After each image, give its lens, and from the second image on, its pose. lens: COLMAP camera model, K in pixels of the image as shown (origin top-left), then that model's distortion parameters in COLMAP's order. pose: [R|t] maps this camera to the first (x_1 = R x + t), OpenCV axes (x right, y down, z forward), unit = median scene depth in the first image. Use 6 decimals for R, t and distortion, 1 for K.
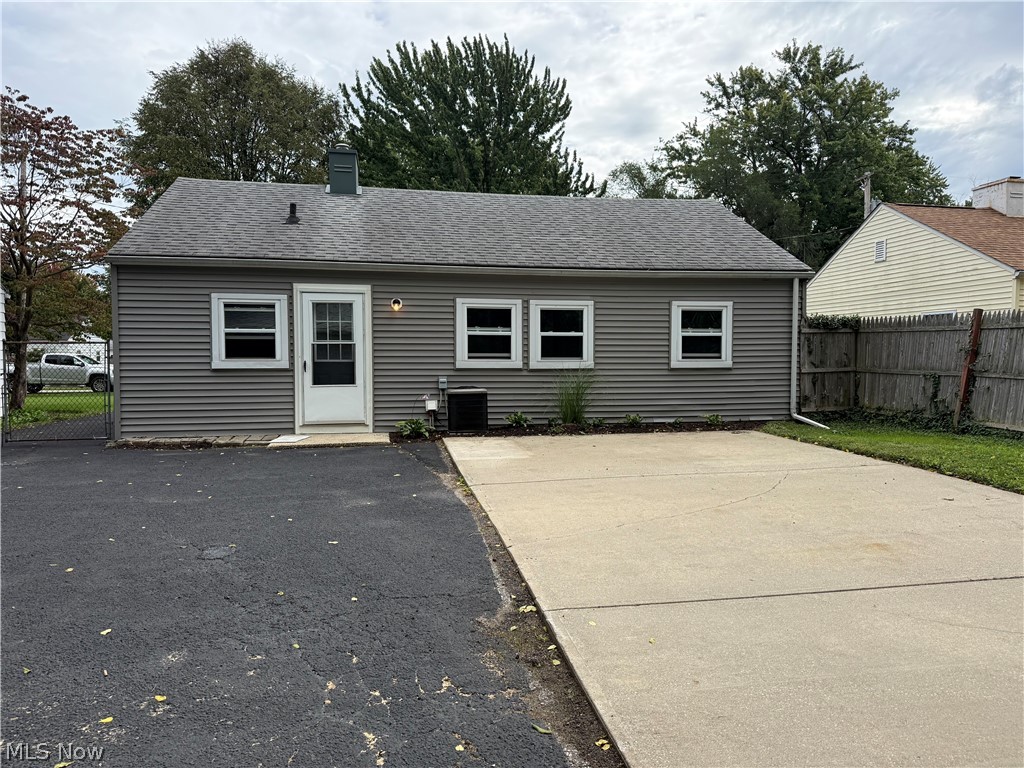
lens RADIAL K [[725.4, 0, 512.0], [0, 725.4, 384.0], [0, 0, 1]] dist [0.176706, -0.292989]
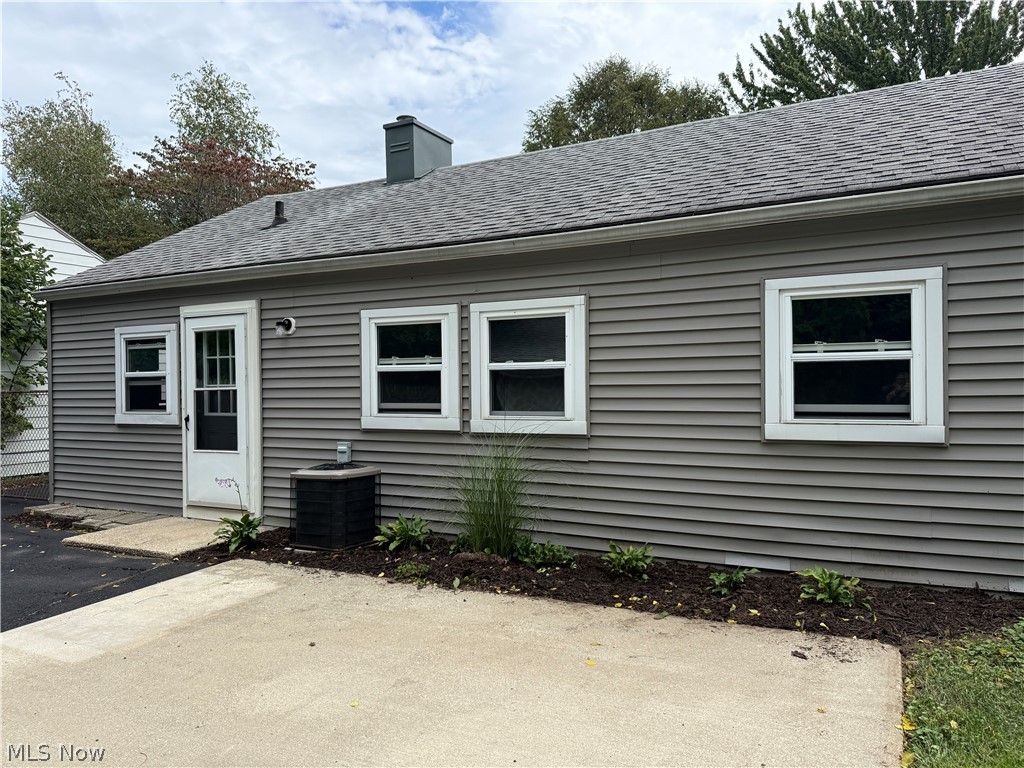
lens RADIAL K [[725.4, 0, 512.0], [0, 725.4, 384.0], [0, 0, 1]] dist [0.176706, -0.292989]
pose [[0.780614, -0.010767, -0.624921, 0.383936], [-0.012303, 0.999393, -0.032587, -0.039421], [0.624893, 0.033126, 0.780008, 0.602857]]
